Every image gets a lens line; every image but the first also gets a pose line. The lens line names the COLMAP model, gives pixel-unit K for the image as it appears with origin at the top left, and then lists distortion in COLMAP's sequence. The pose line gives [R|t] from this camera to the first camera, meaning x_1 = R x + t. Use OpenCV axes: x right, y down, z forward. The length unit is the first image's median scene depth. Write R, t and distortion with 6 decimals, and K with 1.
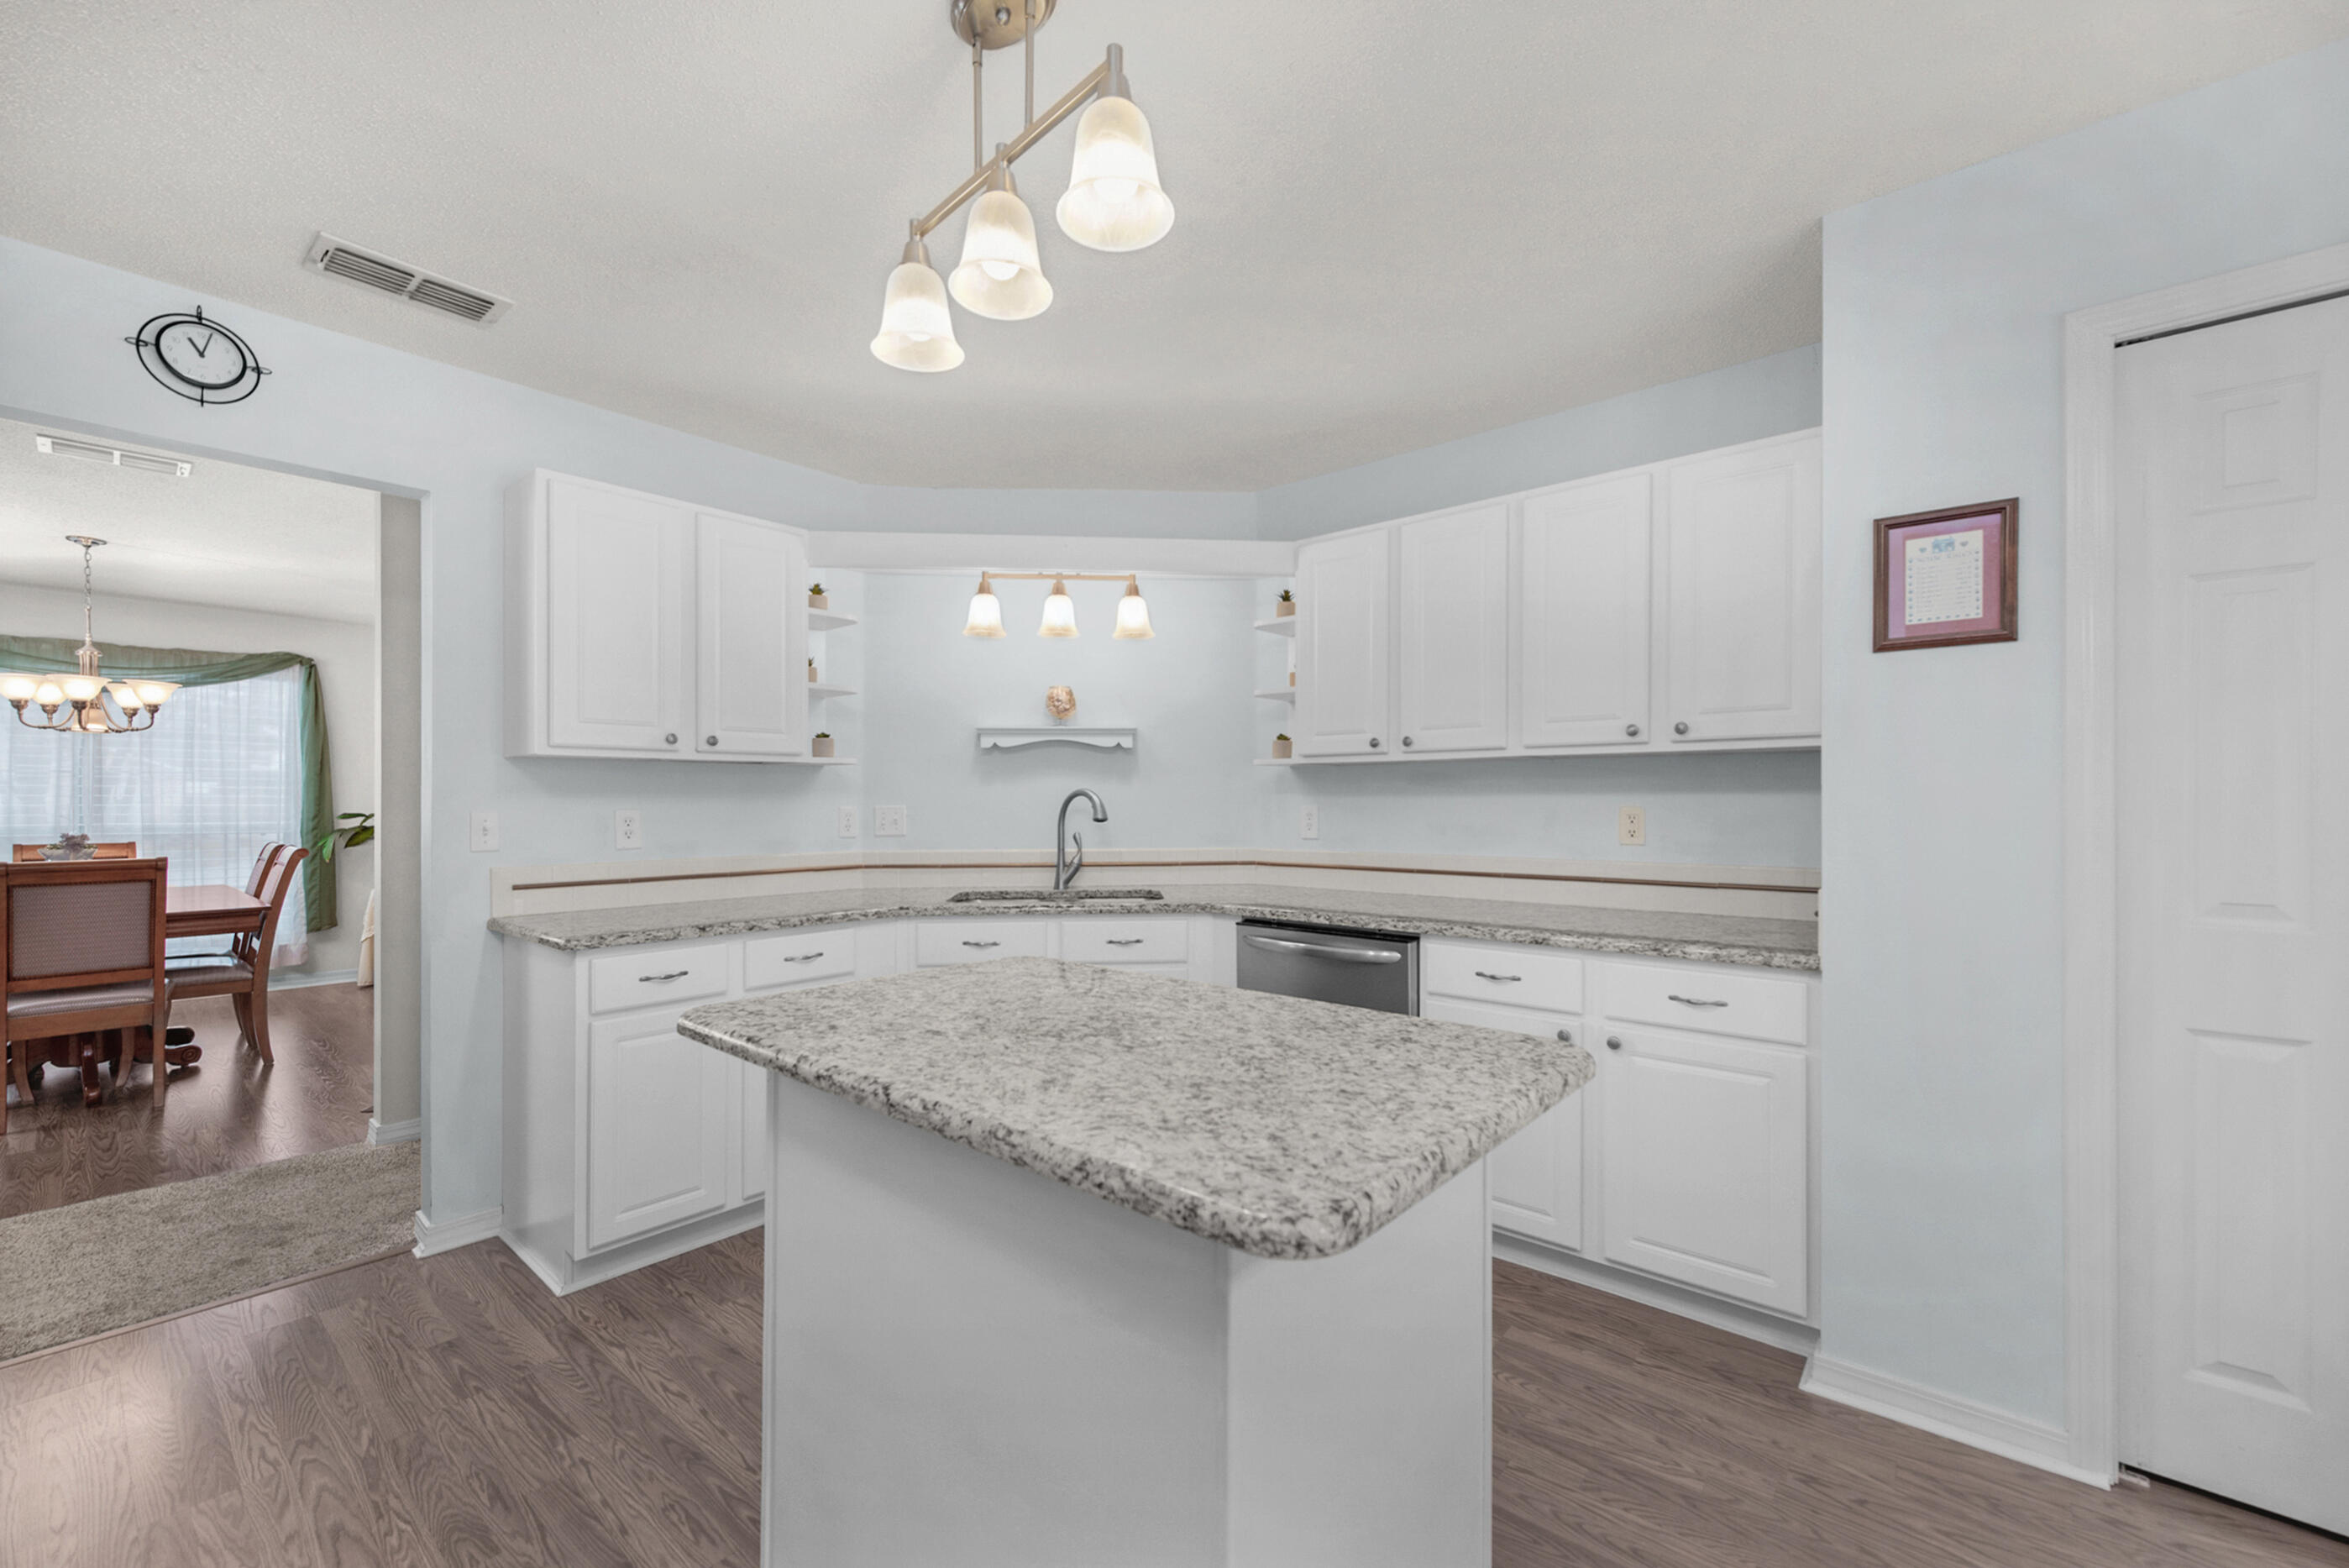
lens RADIAL K [[930.8, 0, 1177.3], [0, 930.8, 803.8], [0, 0, 1]] dist [0.001304, -0.000186]
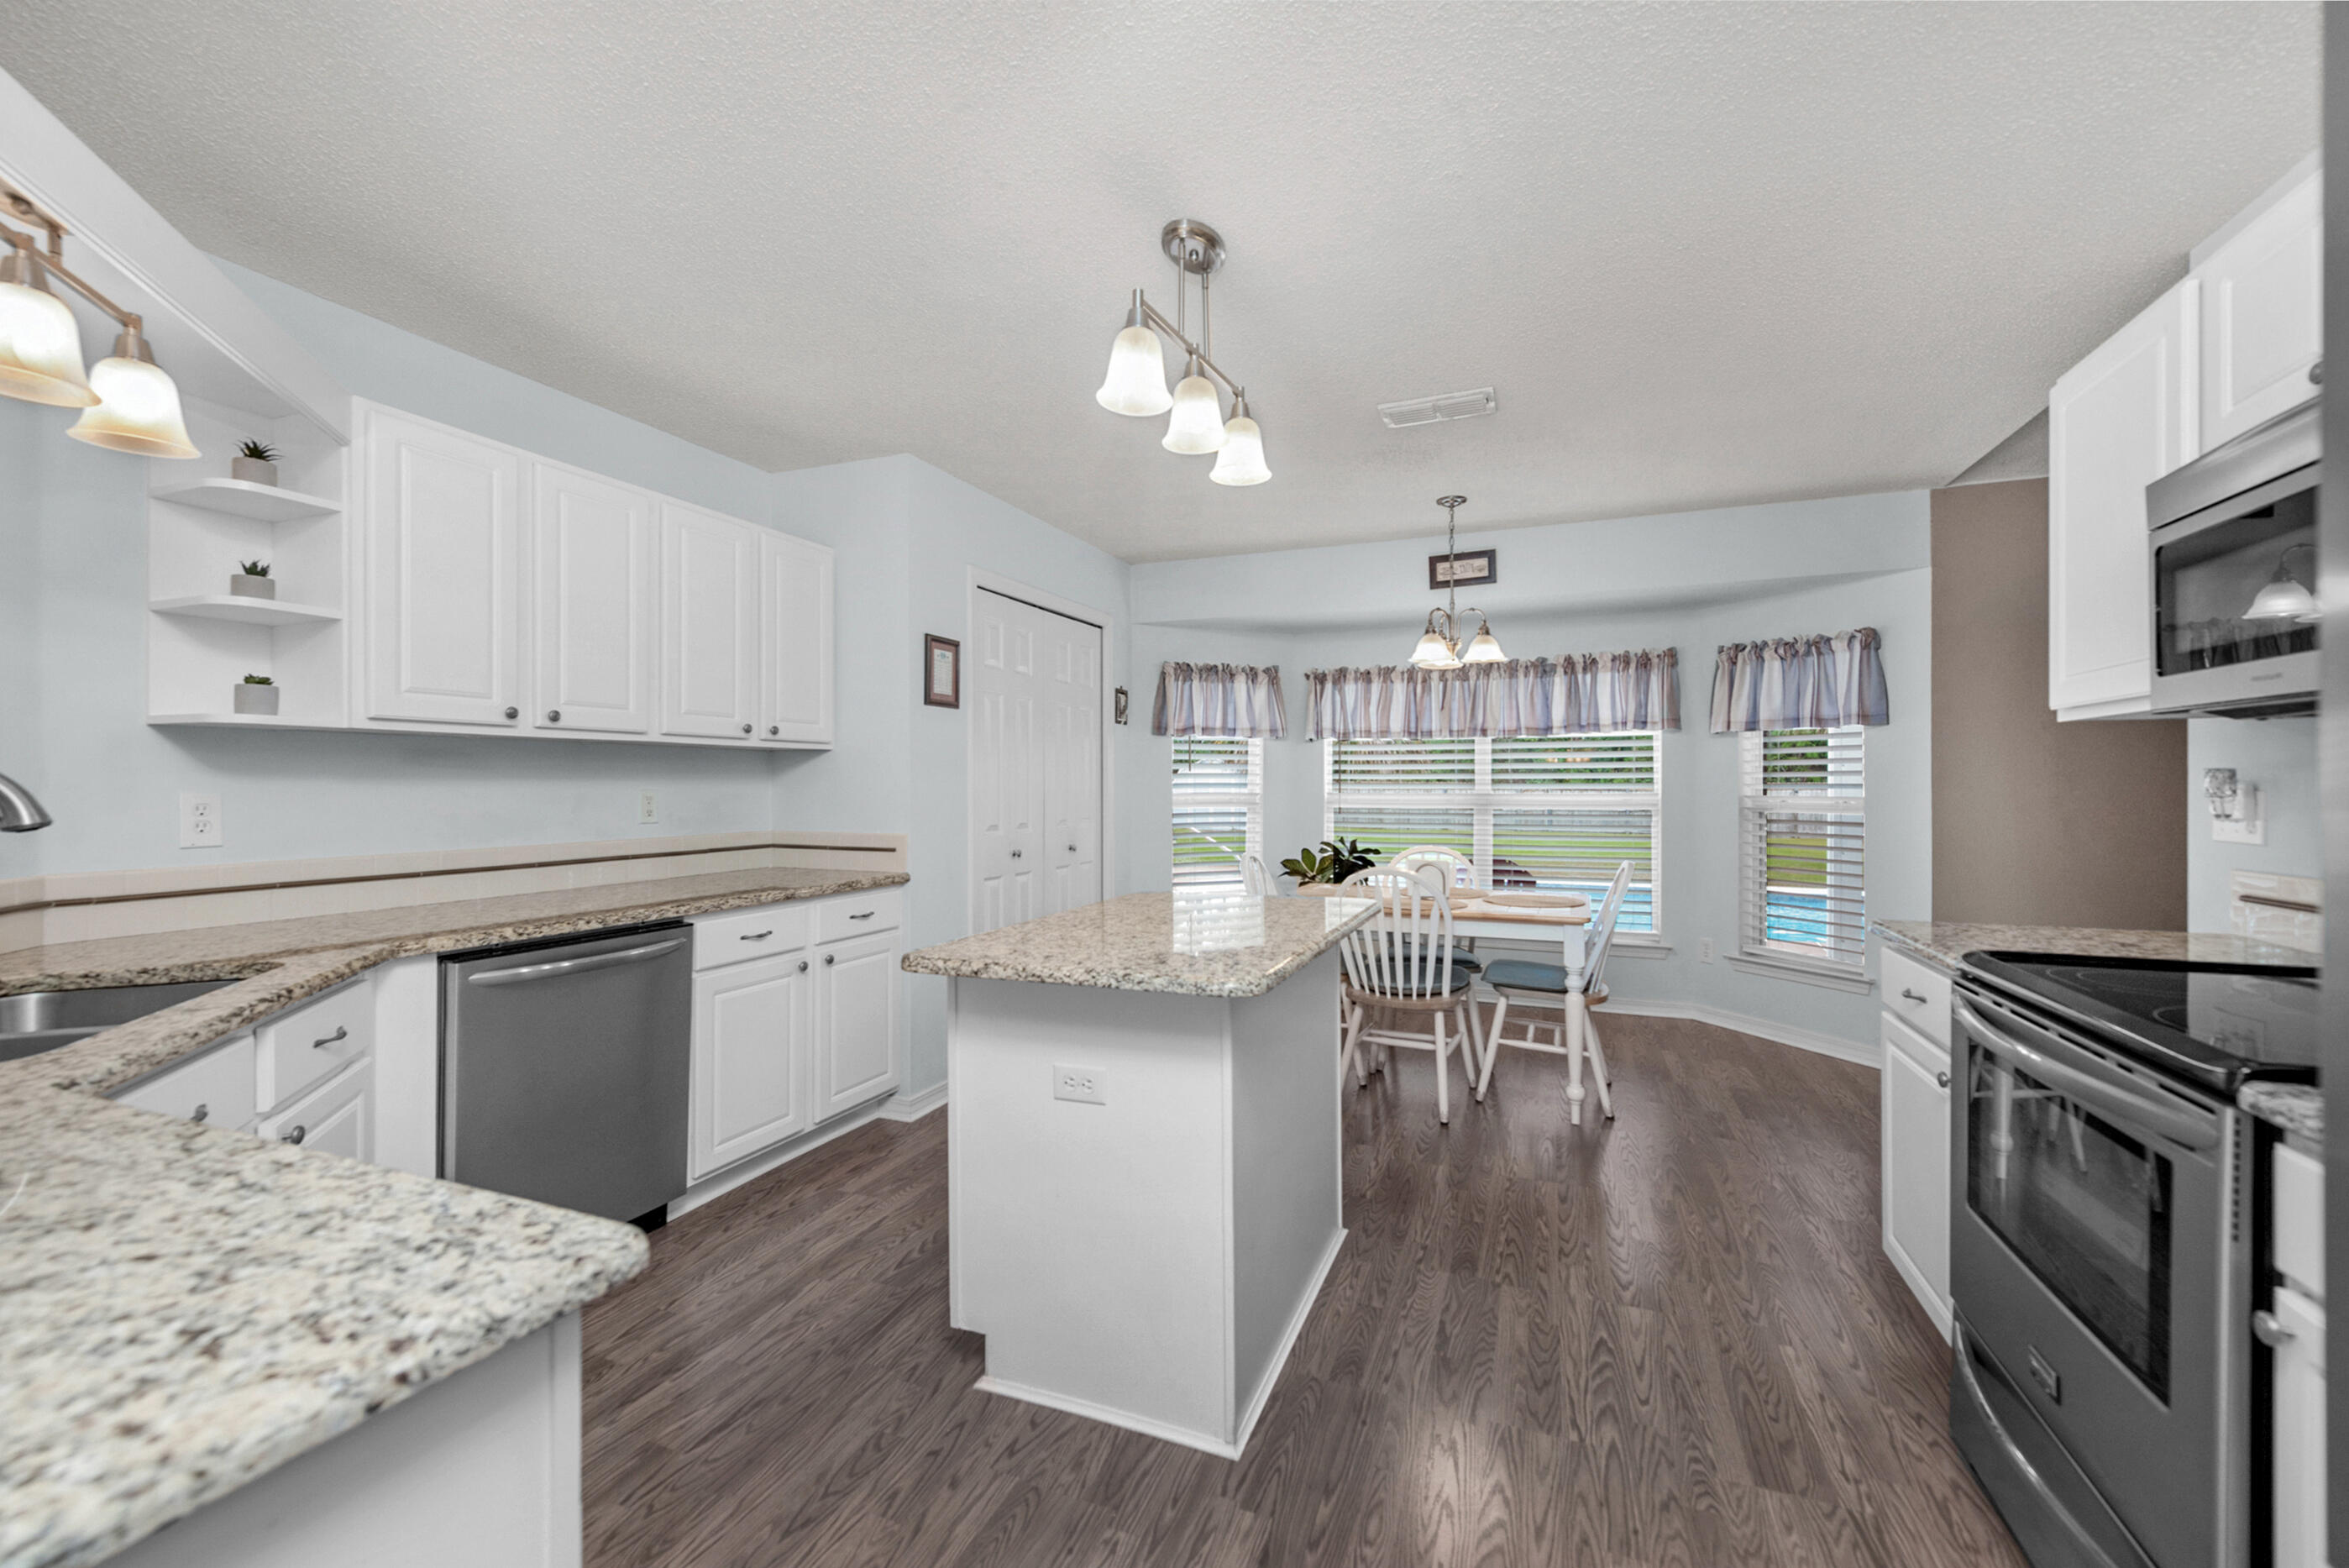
lens RADIAL K [[952.3, 0, 1169.0], [0, 952.3, 822.0], [0, 0, 1]] dist [0.000757, -0.000322]
pose [[-0.311894, -0.035238, 0.949463, -0.784253], [0.002486, 0.999278, 0.037904, -0.000176], [-0.950114, 0.014183, -0.311581, 0.732696]]
